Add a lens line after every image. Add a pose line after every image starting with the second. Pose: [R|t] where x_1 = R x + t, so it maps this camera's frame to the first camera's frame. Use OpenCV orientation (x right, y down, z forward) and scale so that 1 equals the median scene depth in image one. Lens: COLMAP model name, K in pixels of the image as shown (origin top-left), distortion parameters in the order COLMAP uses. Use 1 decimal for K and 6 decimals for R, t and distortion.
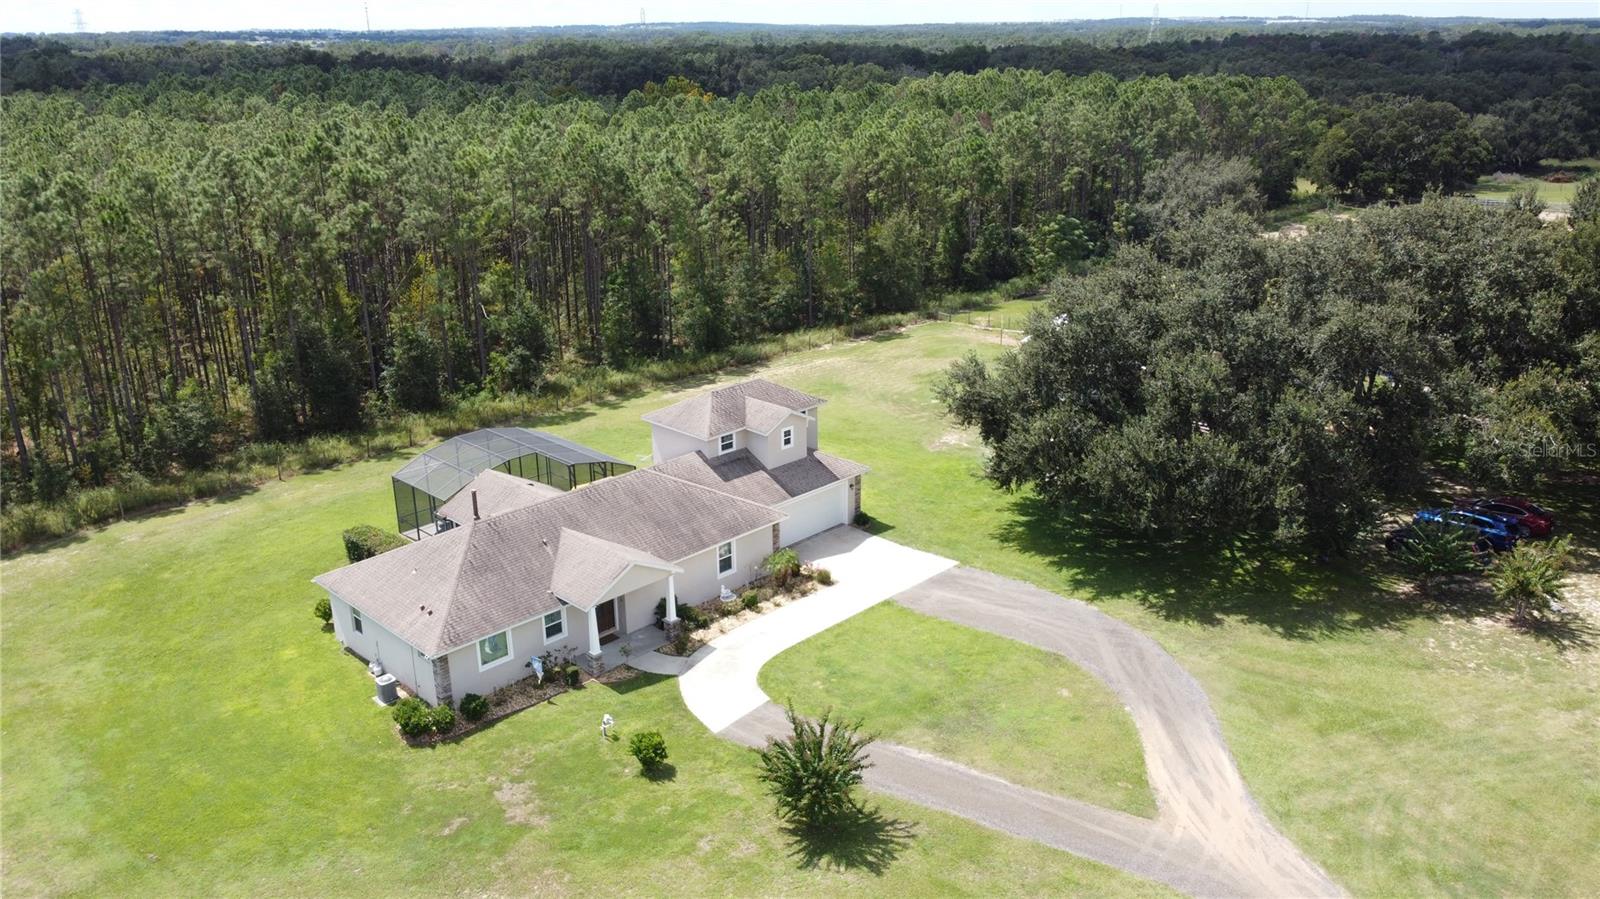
lens RADIAL K [[1211.1, 0, 800.0], [0, 1211.1, 449.5], [0, 0, 1]] dist [0.004199, -0.006506]
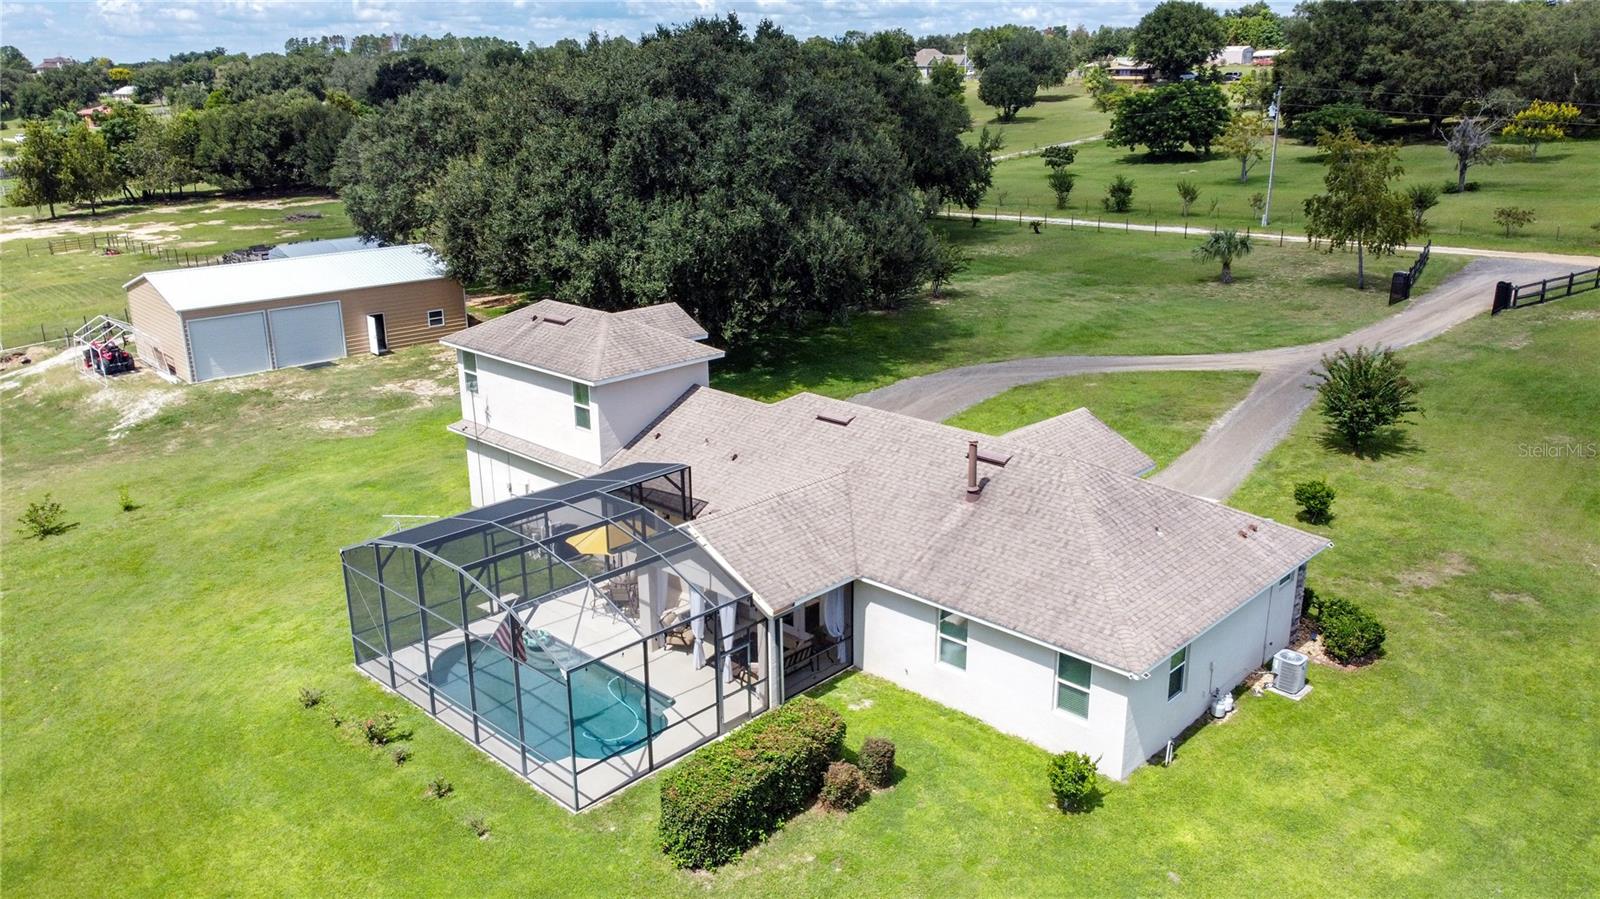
lens RADIAL K [[1211.1, 0, 800.0], [0, 1211.1, 449.5], [0, 0, 1]] dist [0.004199, -0.006506]
pose [[-0.013397, -0.291642, 0.956434, -0.697555], [0.338791, 0.898618, 0.278758, -0.126836], [-0.940766, 0.327765, 0.086767, 0.890540]]
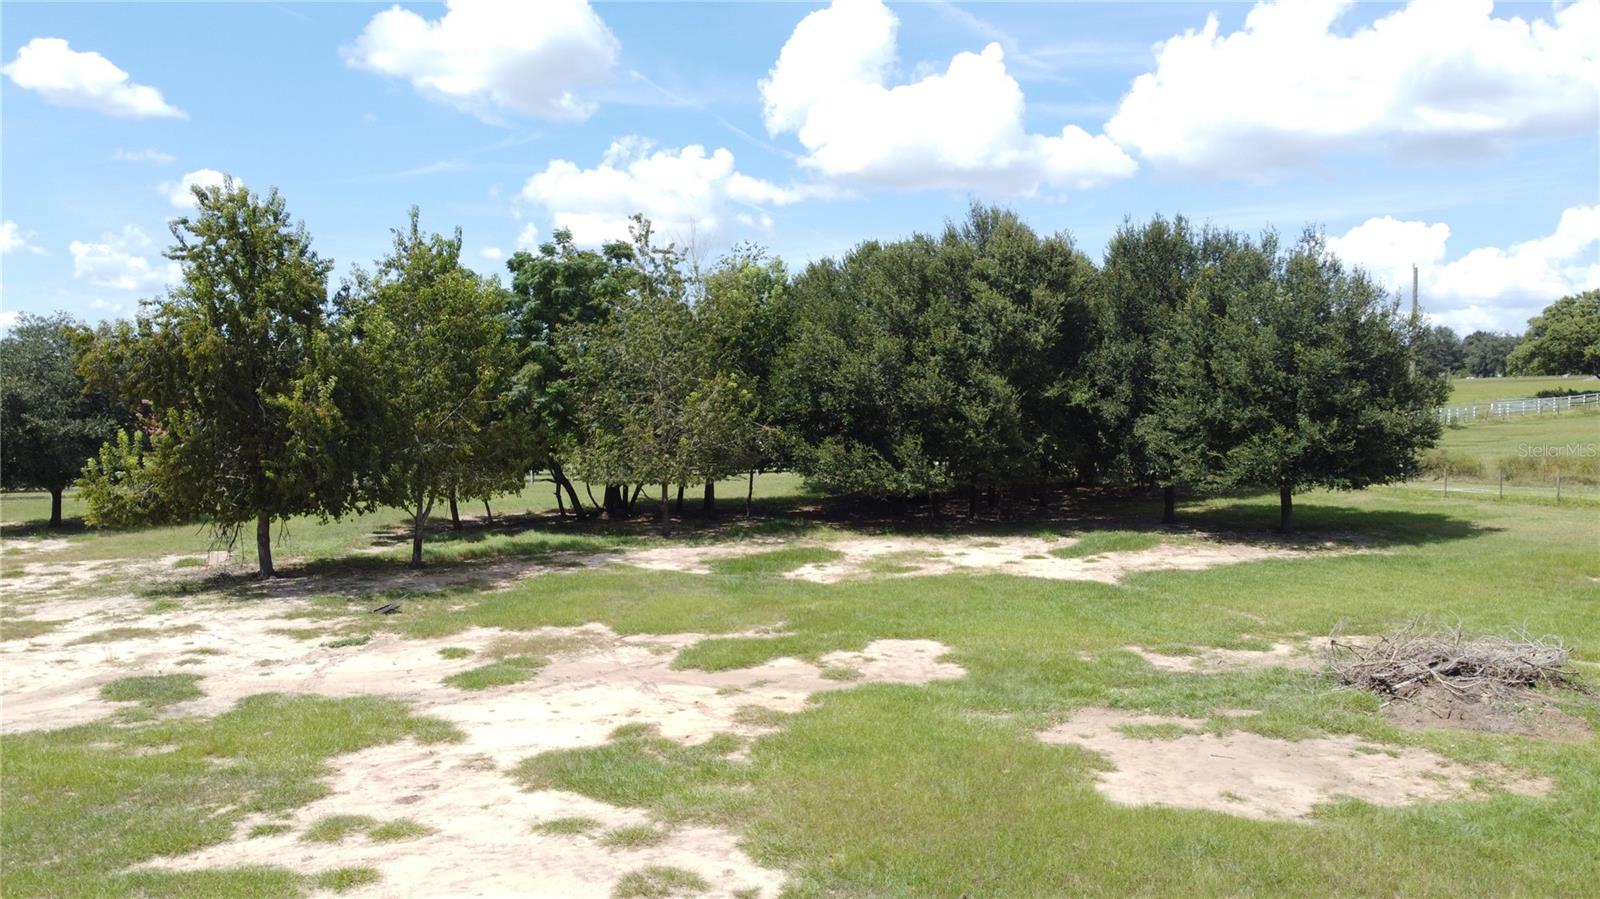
lens RADIAL K [[1211.1, 0, 800.0], [0, 1211.1, 449.5], [0, 0, 1]] dist [0.004199, -0.006506]
pose [[0.337934, -0.024720, 0.940845, 1.144578], [0.306030, 0.948219, -0.085006, -0.284774], [-0.890026, 0.316653, 0.328000, 1.816769]]
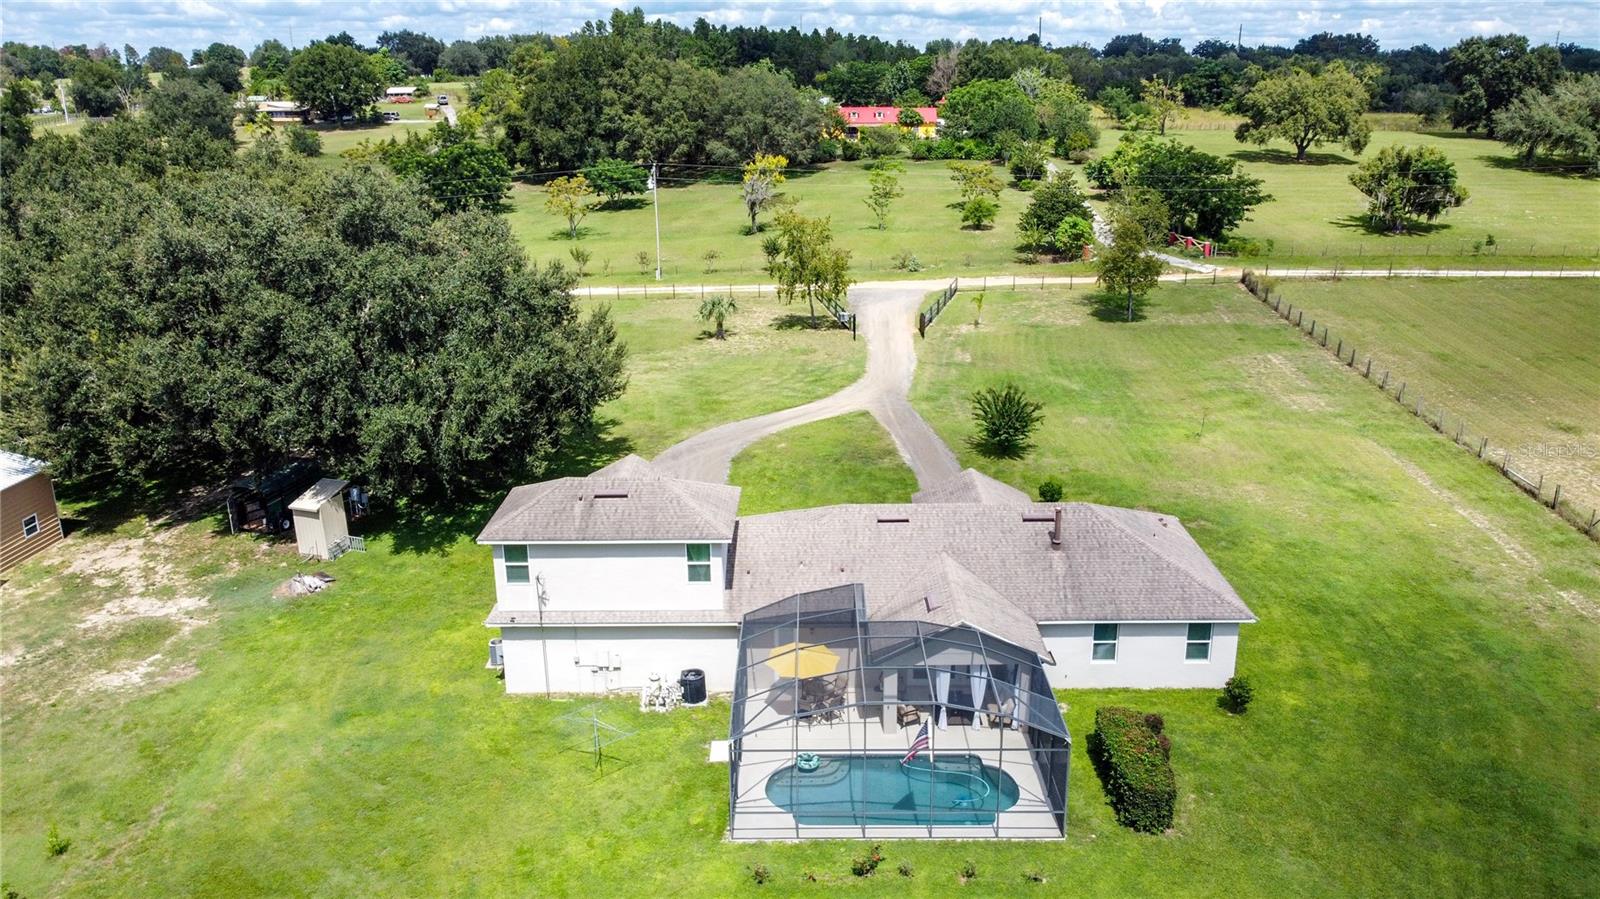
lens RADIAL K [[1211.1, 0, 800.0], [0, 1211.1, 449.5], [0, 0, 1]] dist [0.004199, -0.006506]
pose [[-0.695169, -0.200060, 0.690446, -0.608867], [0.254409, 0.829855, 0.496604, -0.389003], [-0.672322, 0.520880, -0.525992, 1.320936]]
